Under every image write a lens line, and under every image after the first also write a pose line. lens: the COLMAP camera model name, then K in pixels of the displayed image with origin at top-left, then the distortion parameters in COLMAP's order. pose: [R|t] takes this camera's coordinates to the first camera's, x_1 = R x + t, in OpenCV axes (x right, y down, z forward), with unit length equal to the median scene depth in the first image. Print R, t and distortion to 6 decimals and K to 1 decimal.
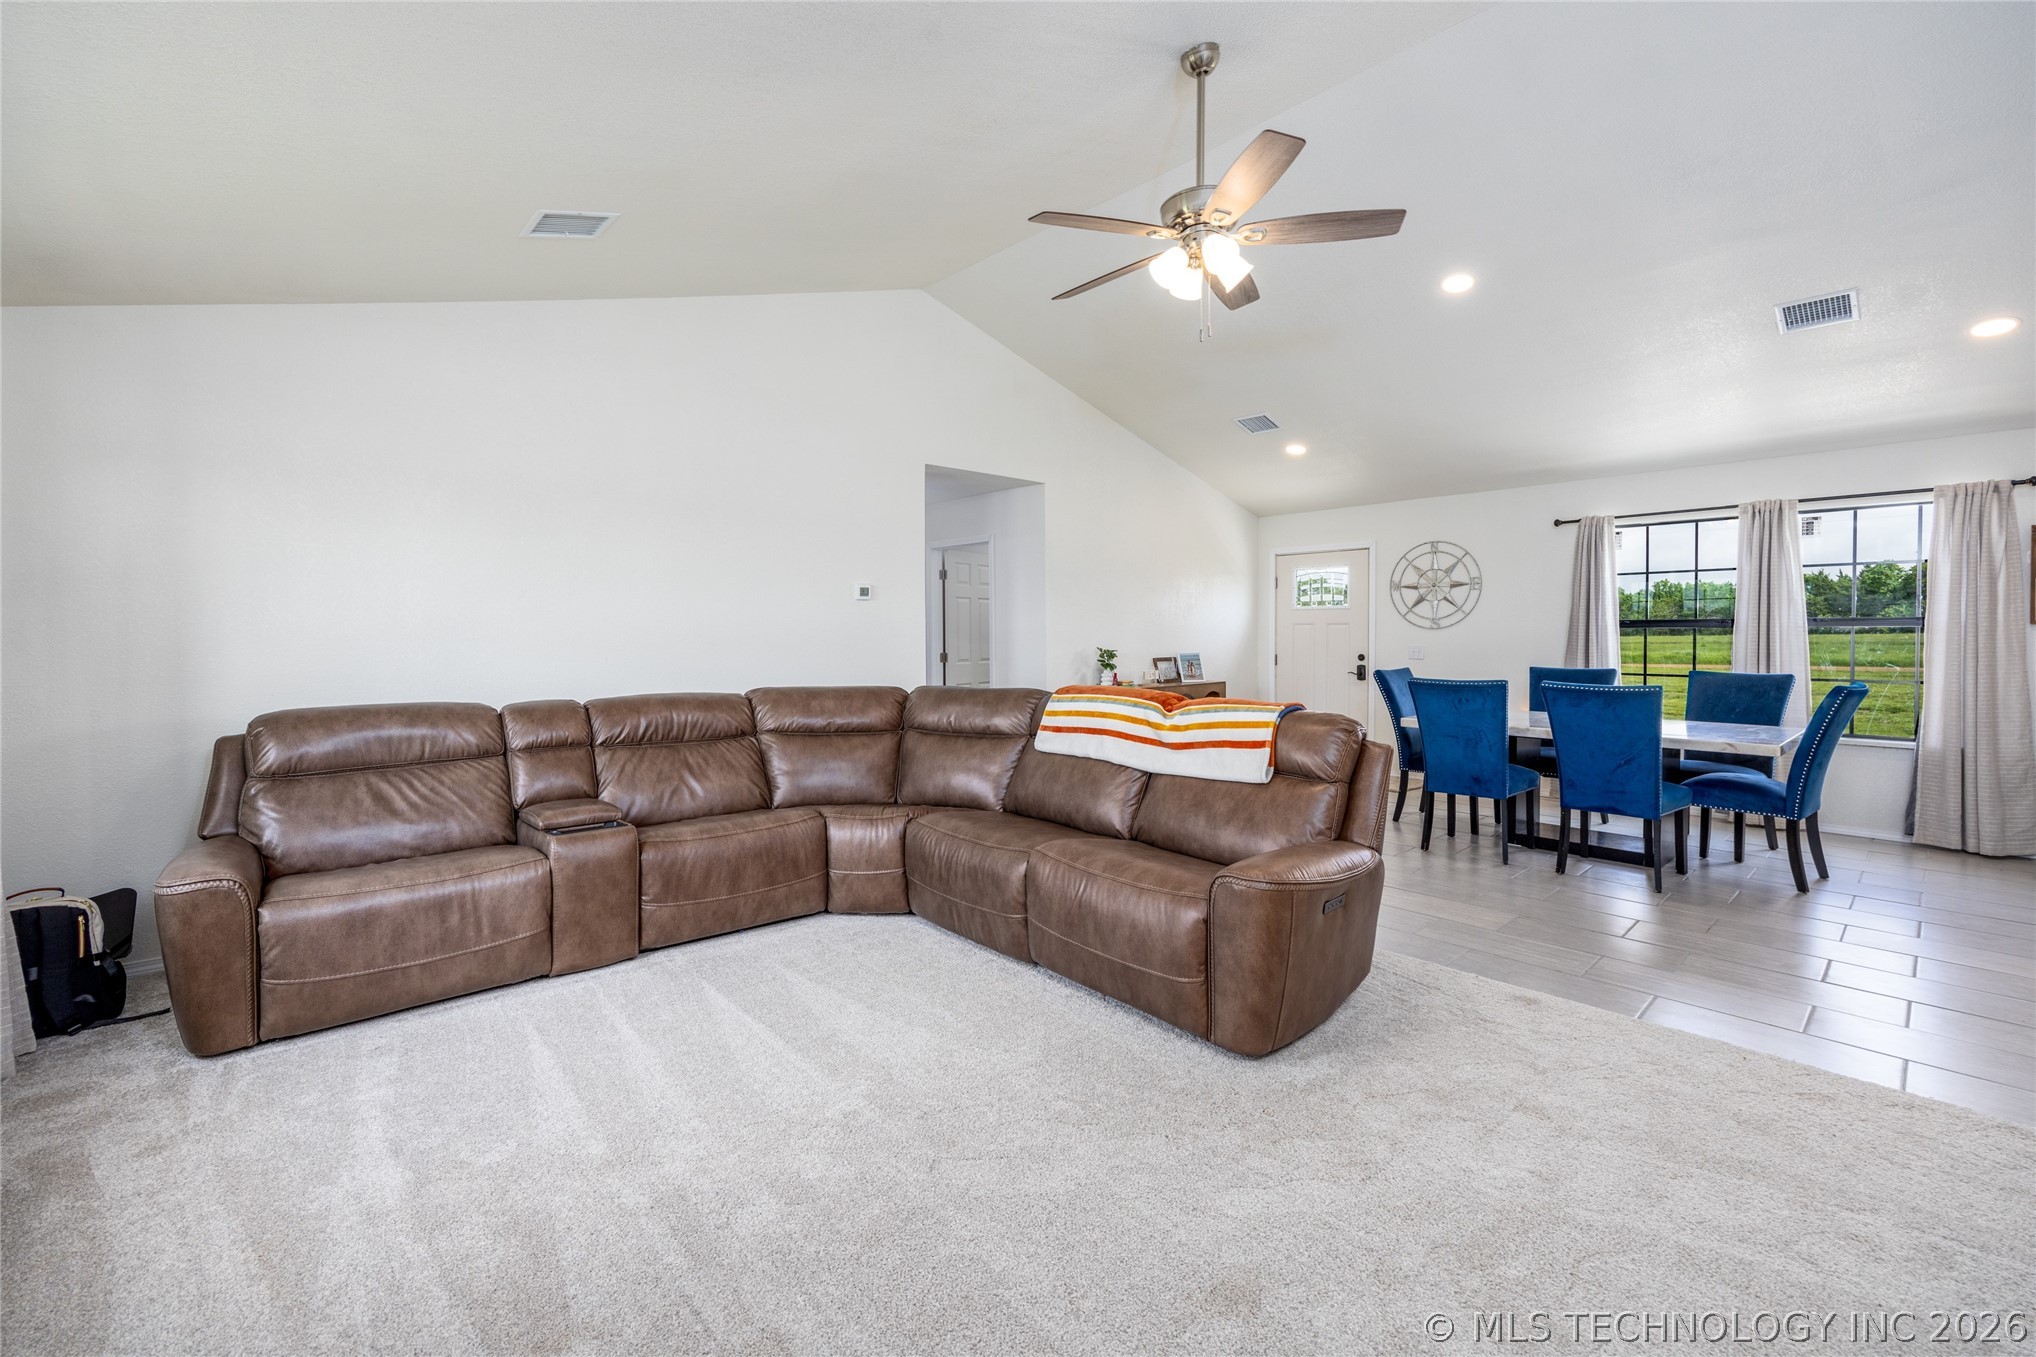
lens RADIAL K [[859.6, 0, 972.6], [0, 859.6, 647.1], [0, 0, 1]] dist [-0.001608, -0.000894]
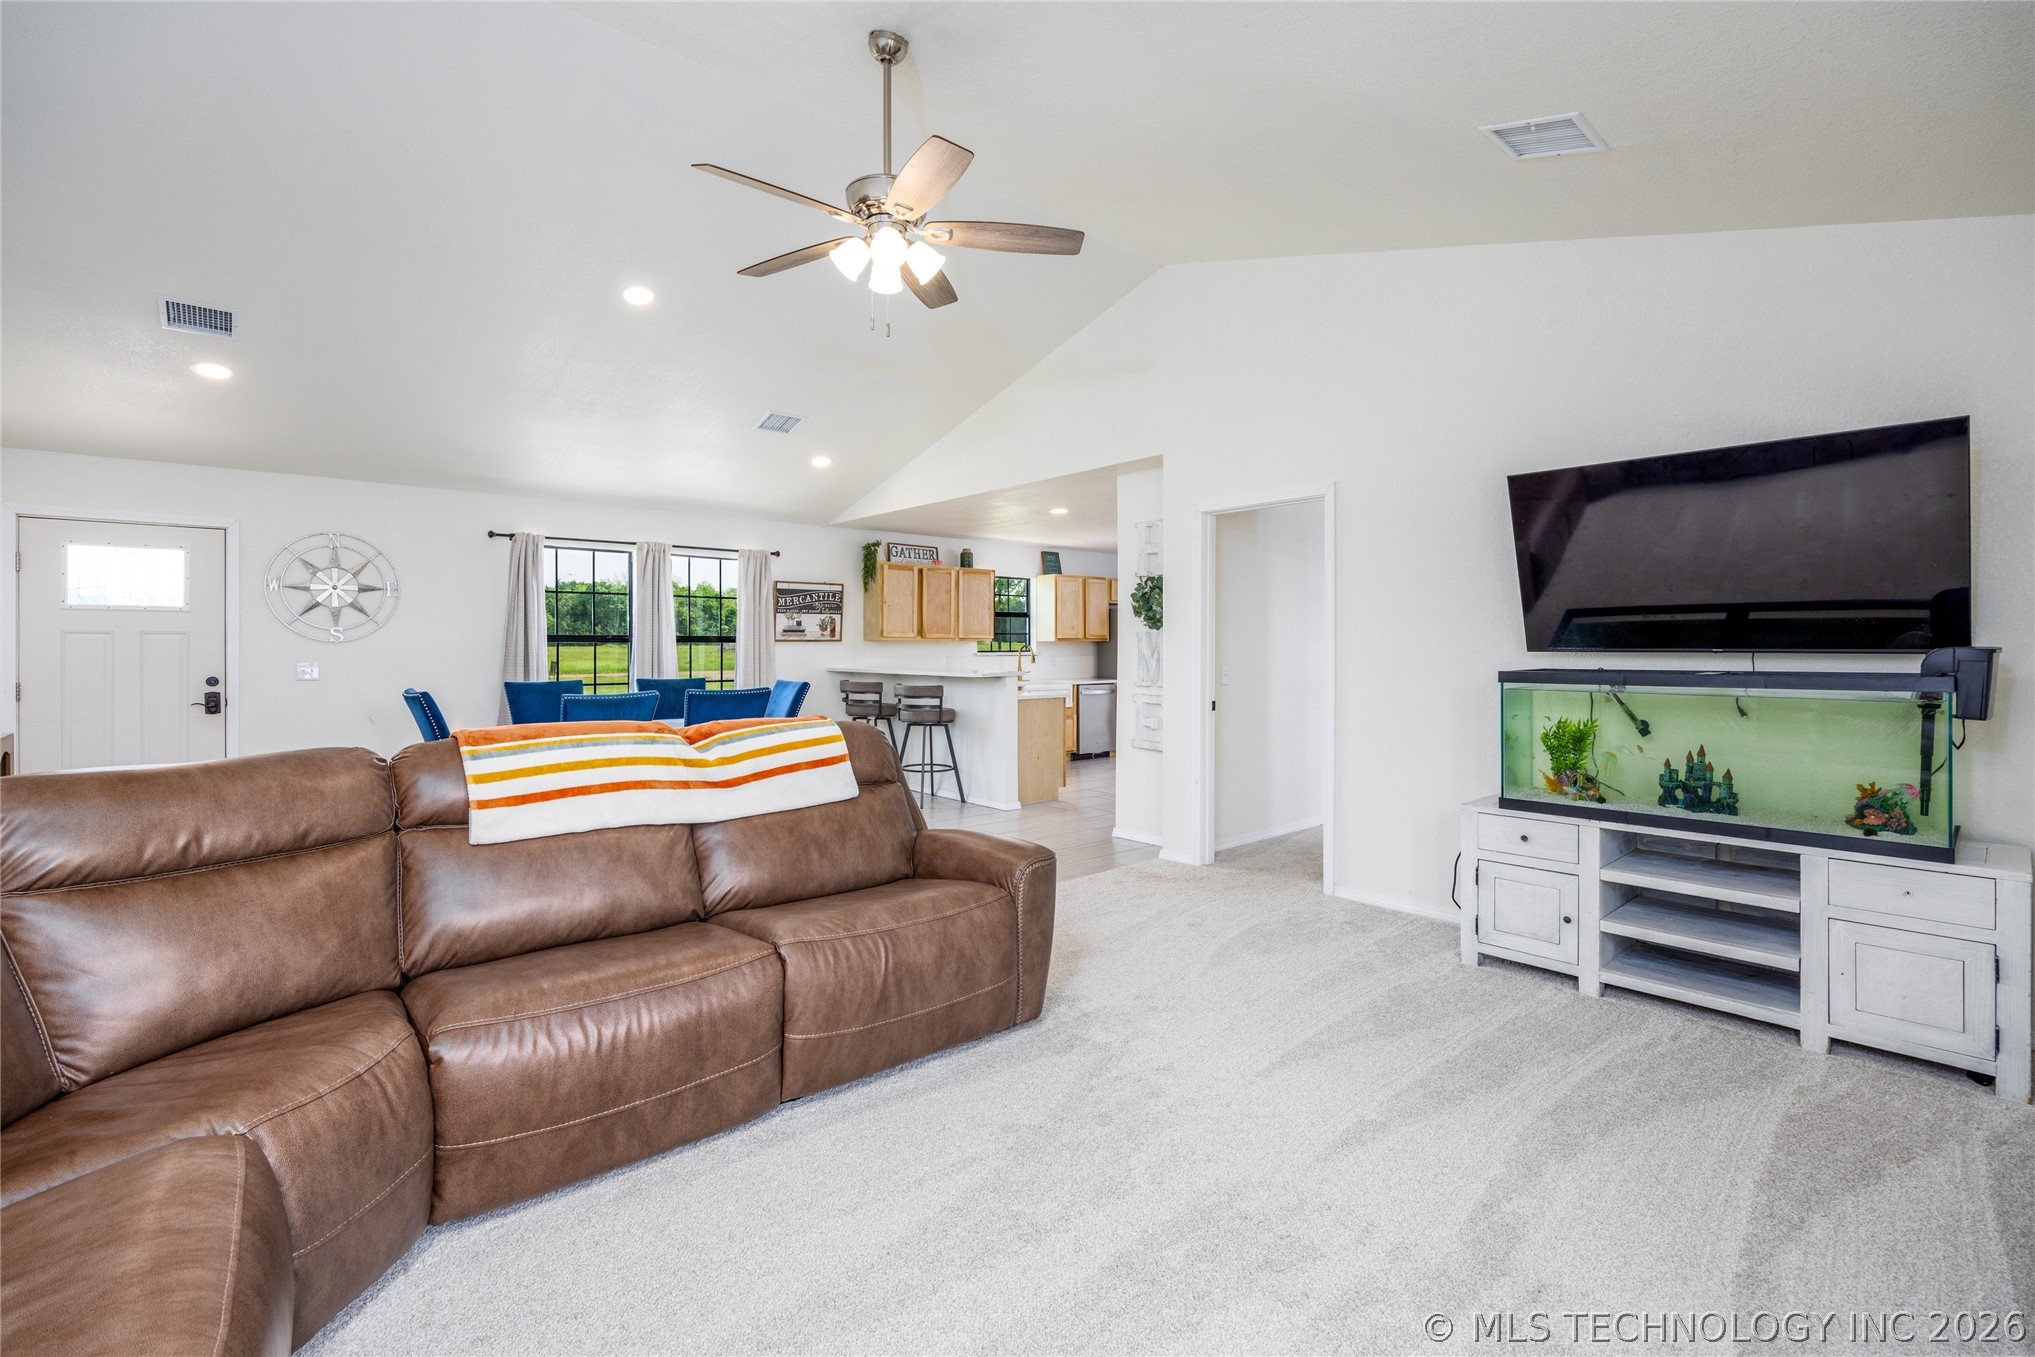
lens RADIAL K [[893.6, 0, 1025.8], [0, 893.6, 636.7], [0, 0, 1]] dist [-0.001480, -0.000163]
pose [[-0.007526, 0.014356, 0.999869, -0.395463], [0.017191, 0.999751, -0.014225, -0.003586], [-0.999824, 0.017081, -0.007771, 0.465865]]
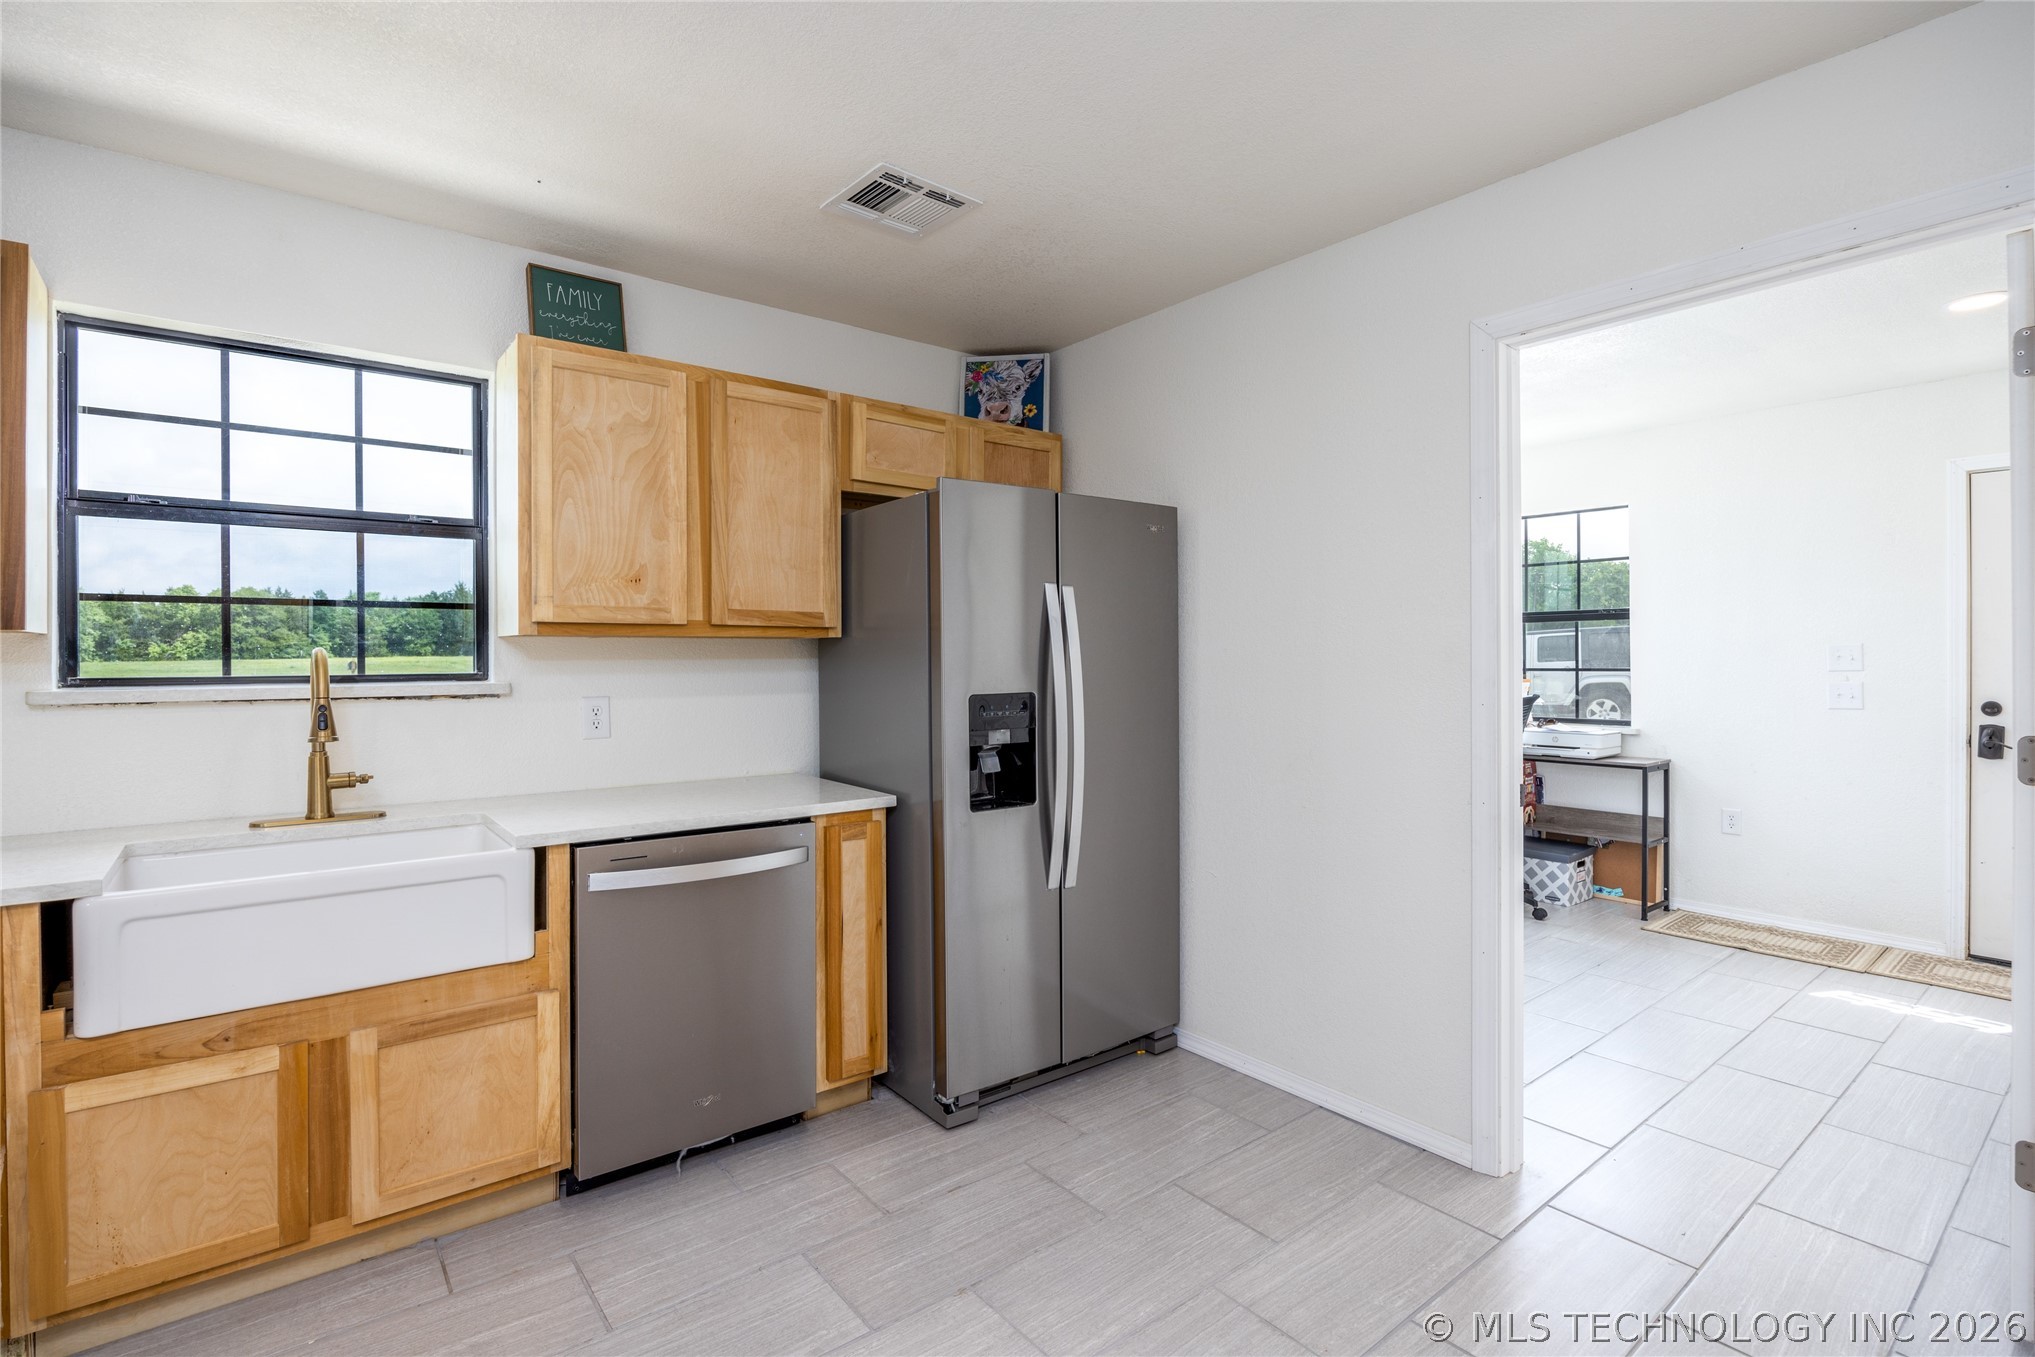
lens RADIAL K [[949.2, 0, 1021.8], [0, 949.2, 662.8], [0, 0, 1]] dist [-0.017615, 0.000539]
pose [[0.048661, -0.002104, 0.998813, 1.013052], [0.017768, 0.999841, 0.001241, -0.003135], [-0.998657, 0.017686, 0.048691, 0.142026]]
